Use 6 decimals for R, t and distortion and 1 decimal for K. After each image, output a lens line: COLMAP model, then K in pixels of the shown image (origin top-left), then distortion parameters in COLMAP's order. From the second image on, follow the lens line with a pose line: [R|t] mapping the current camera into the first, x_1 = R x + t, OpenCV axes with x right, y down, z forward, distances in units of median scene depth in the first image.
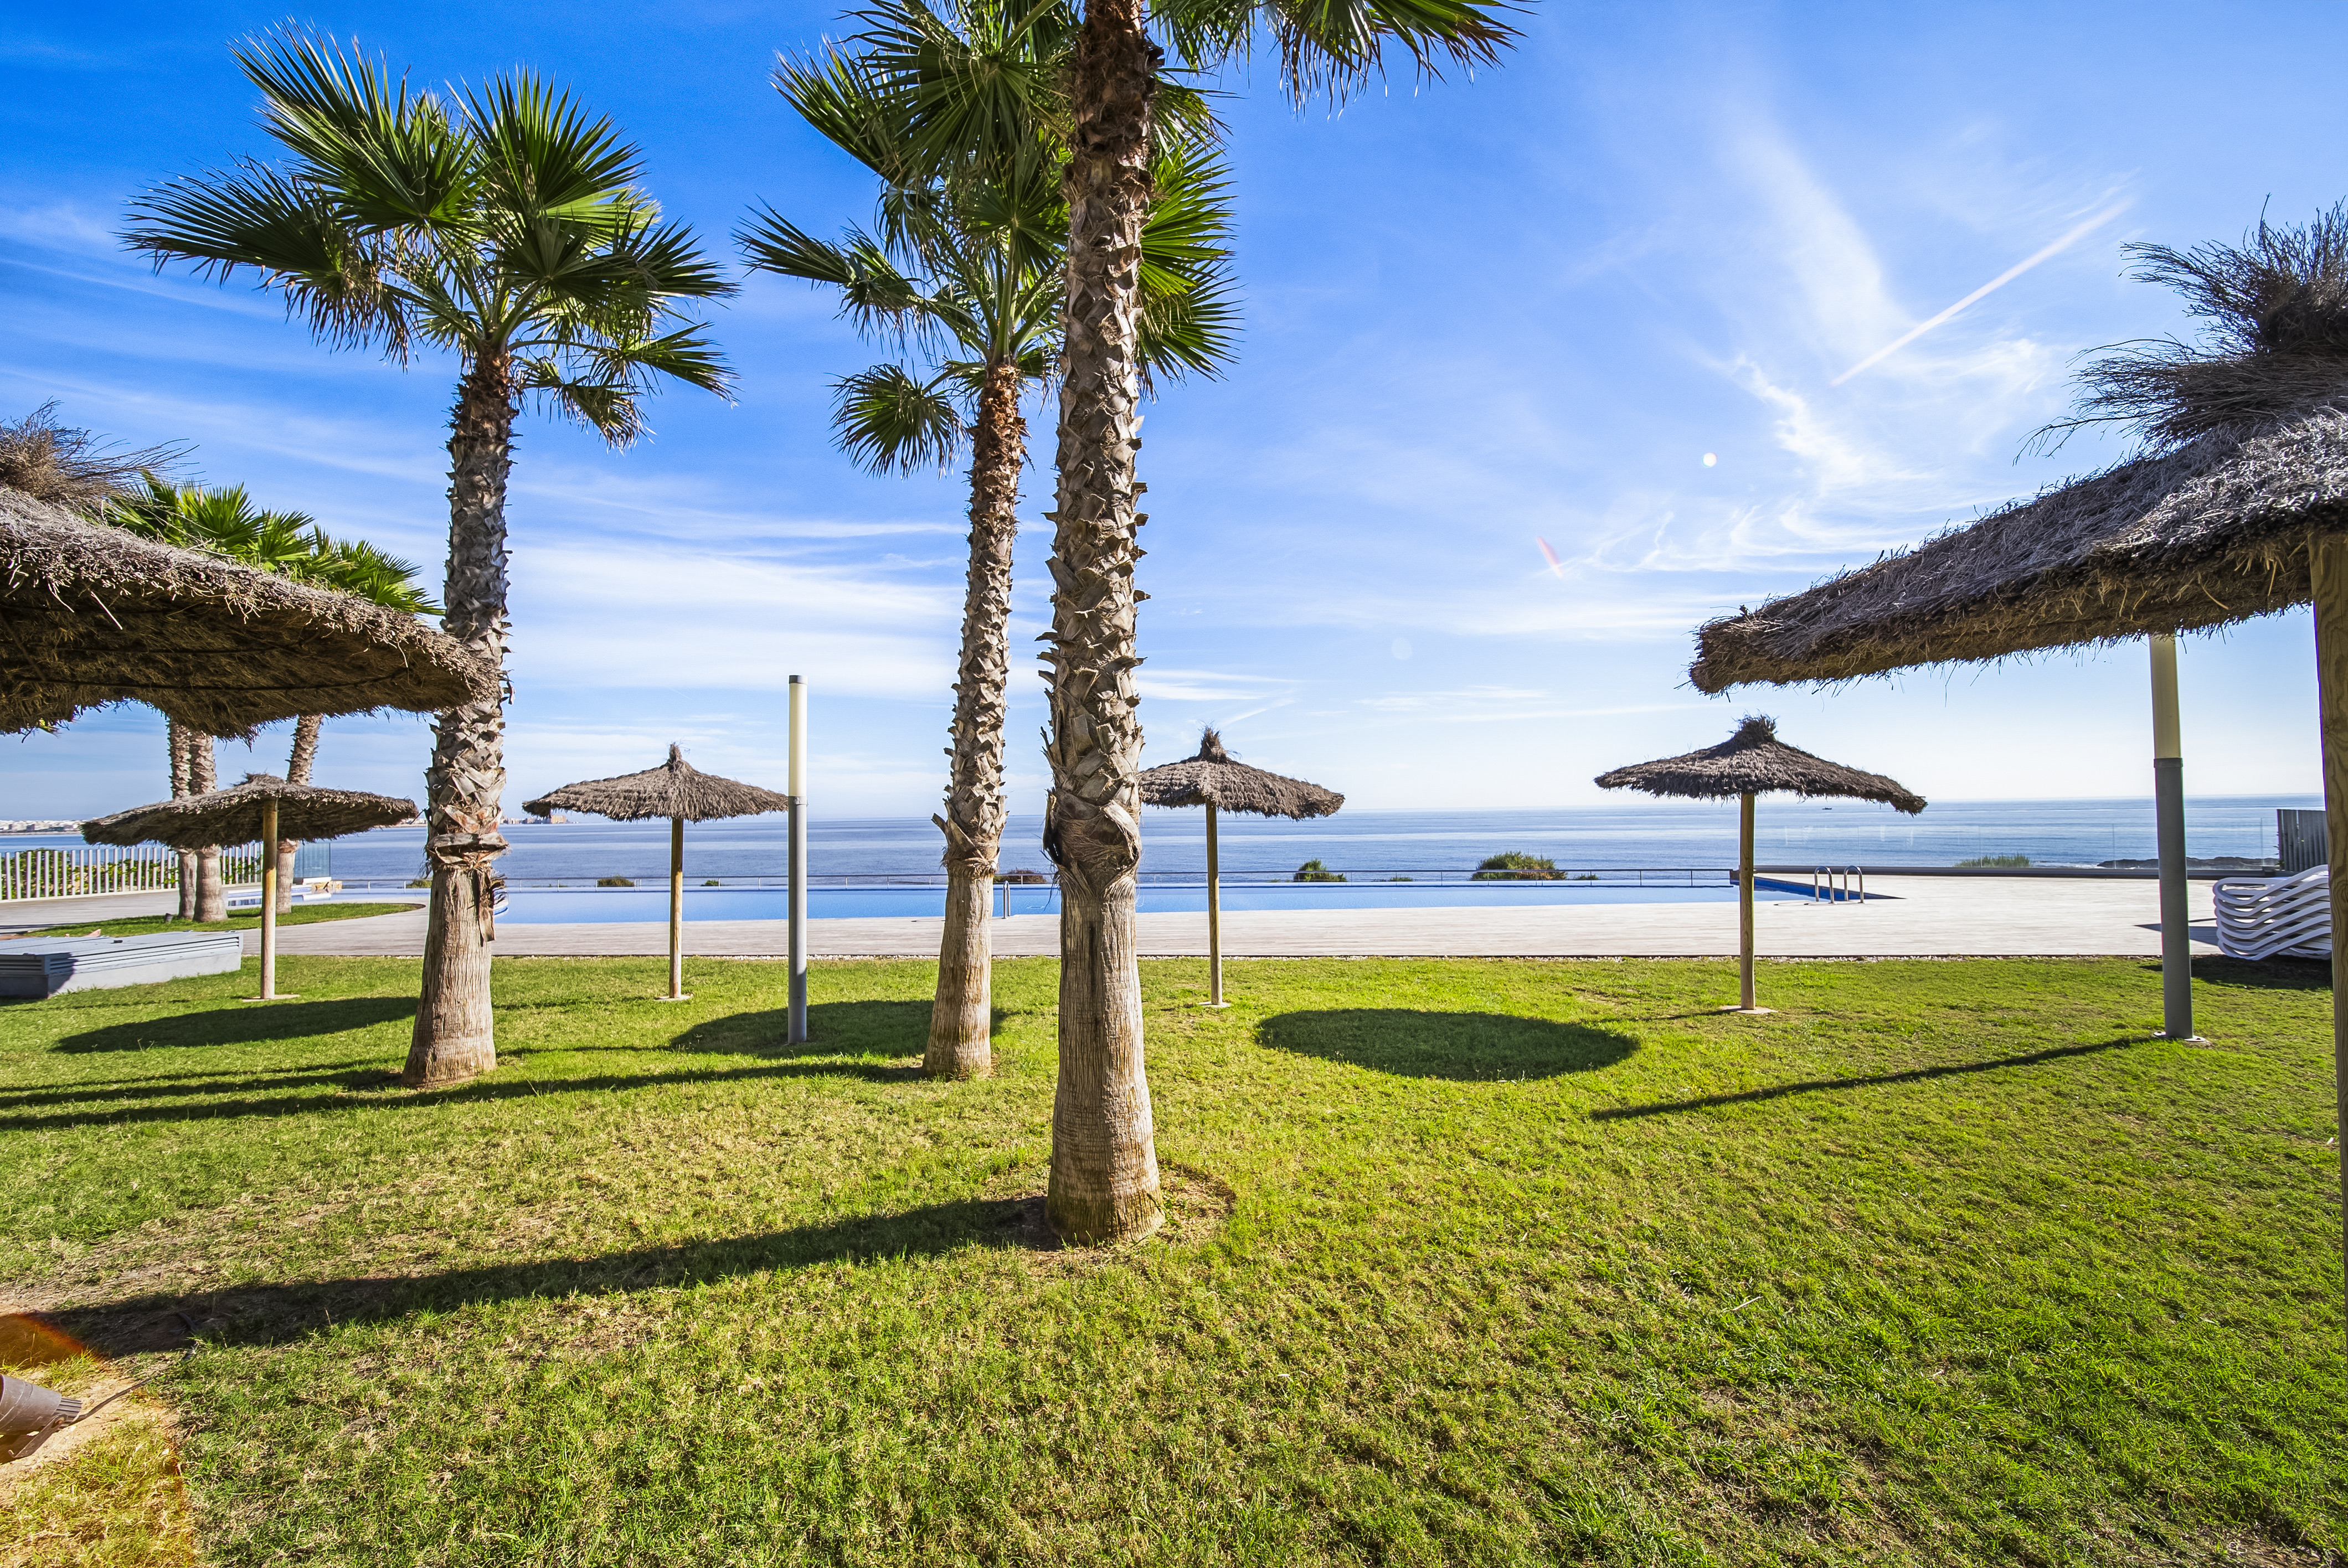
lens RADIAL K [[814.3, 0, 1174.0], [0, 814.3, 784.0], [0, 0, 1]] dist [-0.002667, -0.000197]
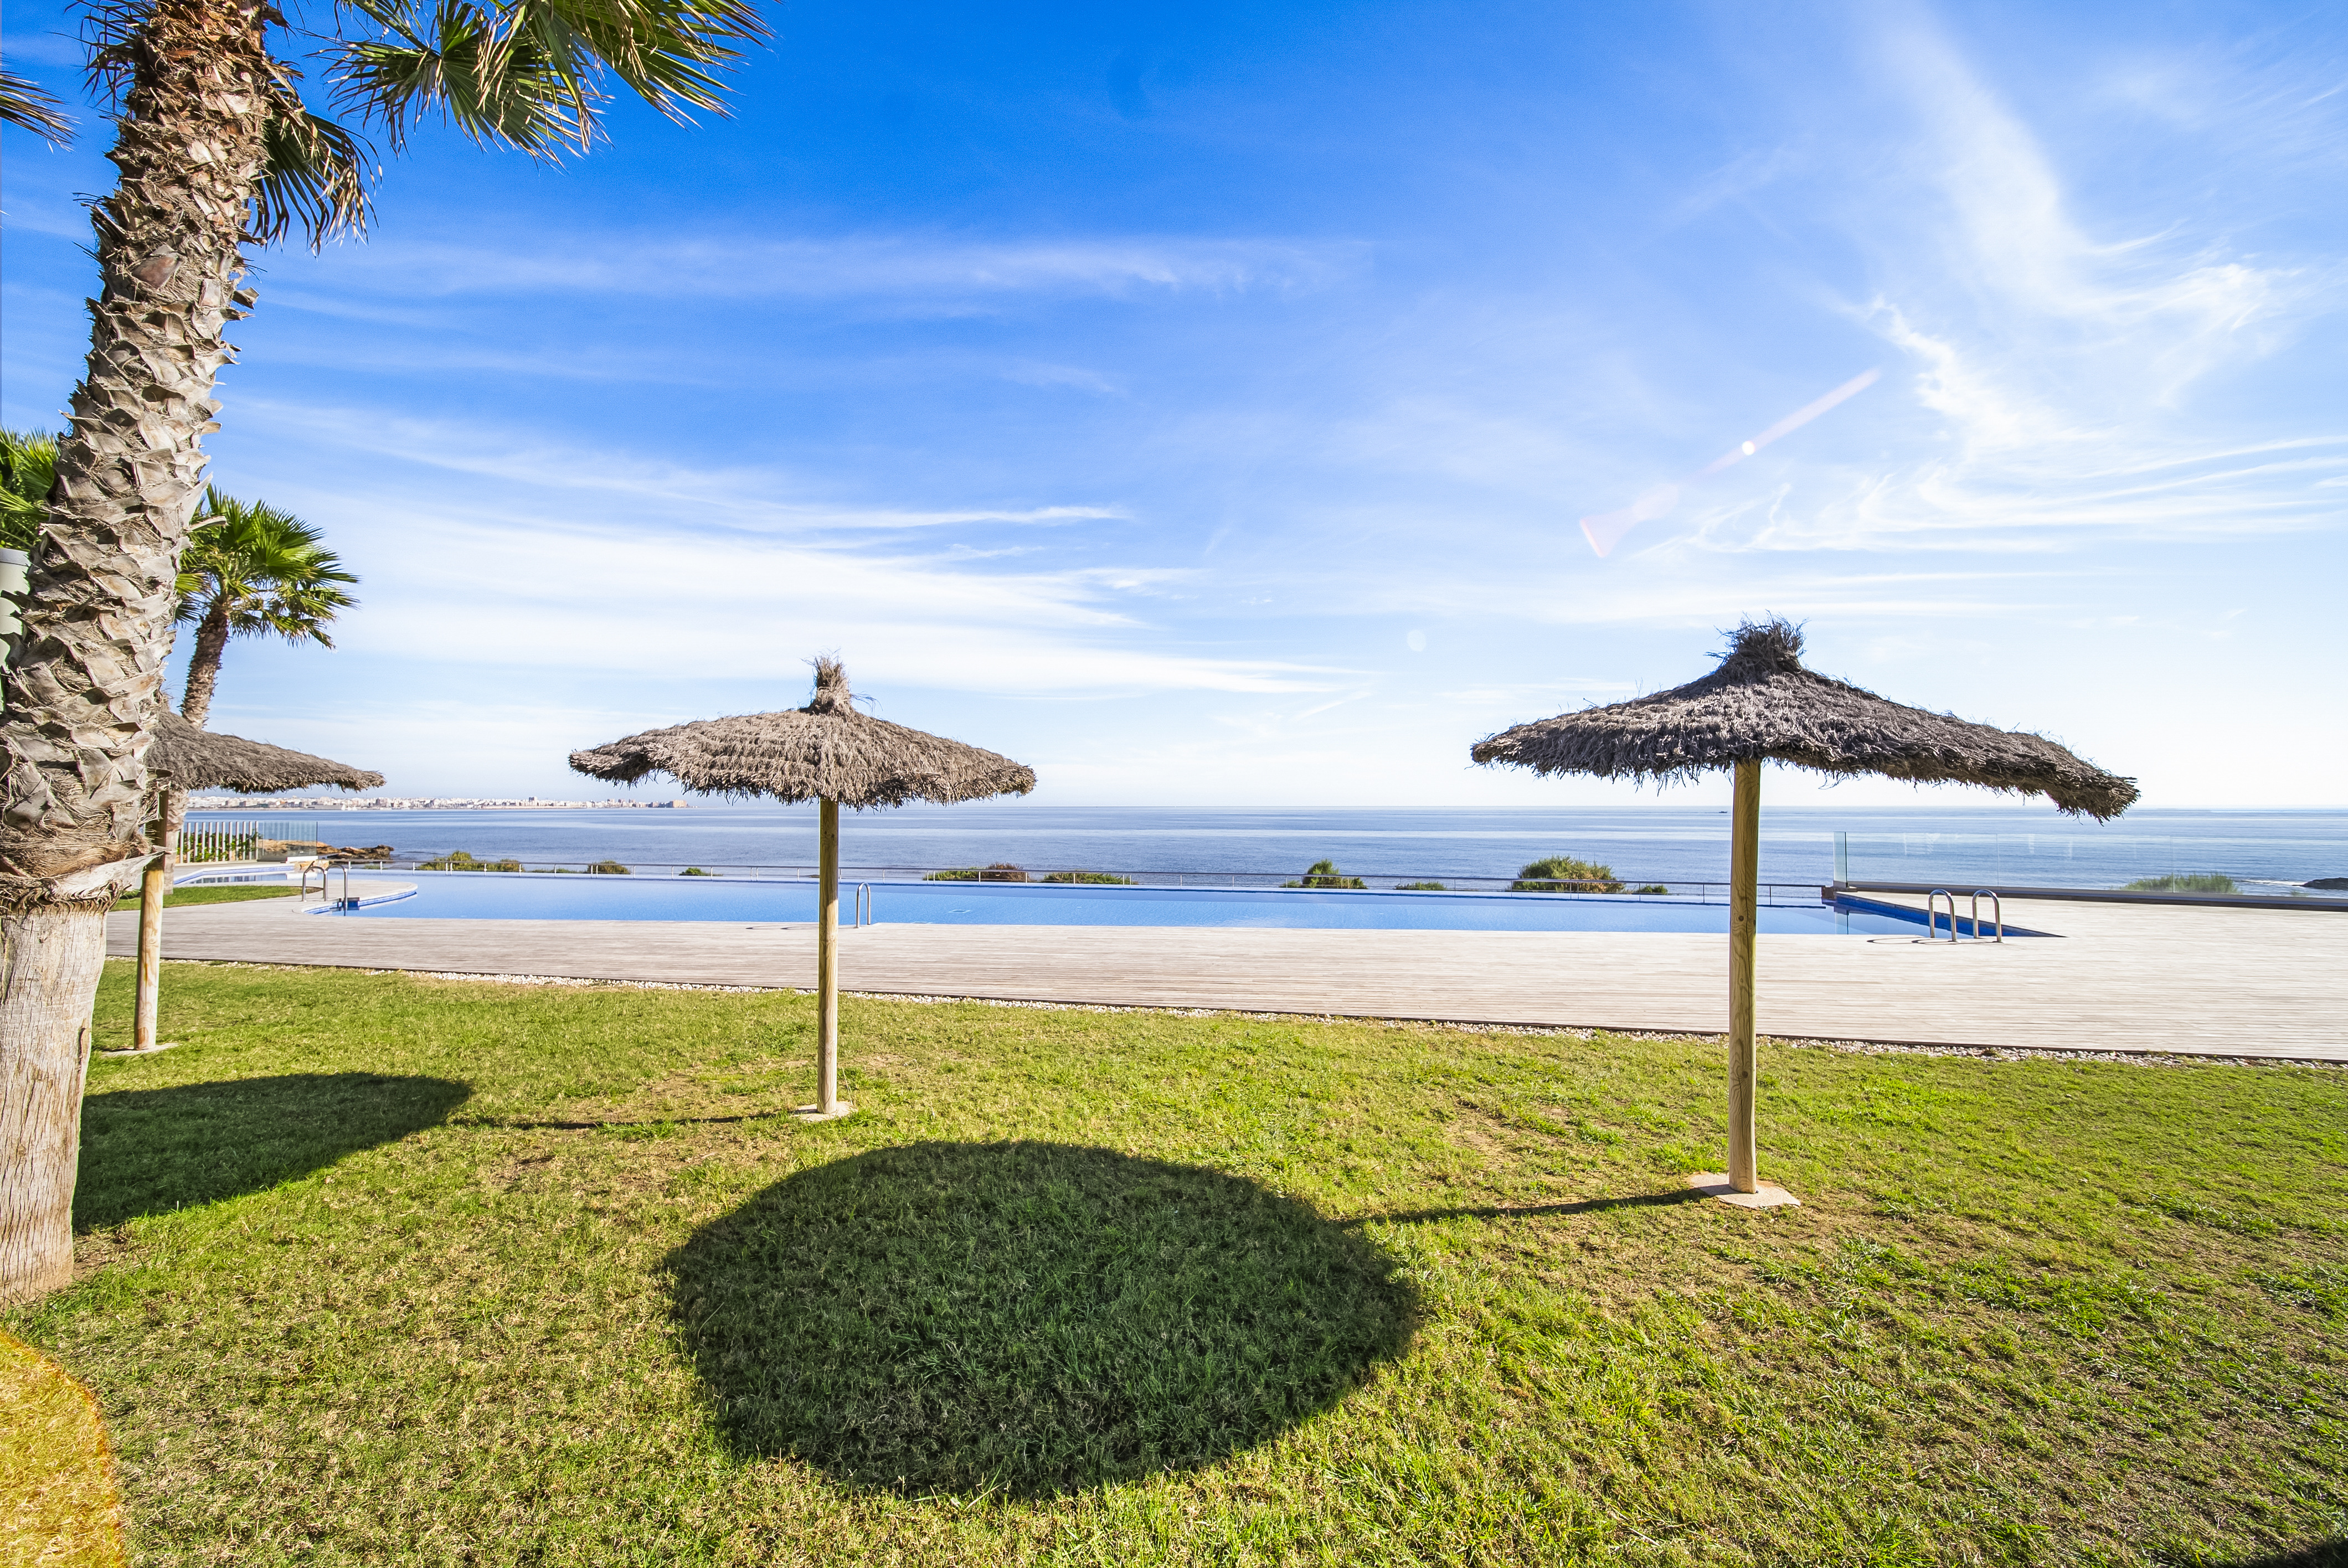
lens RADIAL K [[814.3, 0, 1174.0], [0, 814.3, 784.0], [0, 0, 1]] dist [-0.002667, -0.000197]
pose [[0.994898, 0.013301, -0.100001, 0.156294], [-0.012575, 0.999890, 0.007886, 0.007377], [0.100095, -0.006589, 0.994956, 0.177178]]
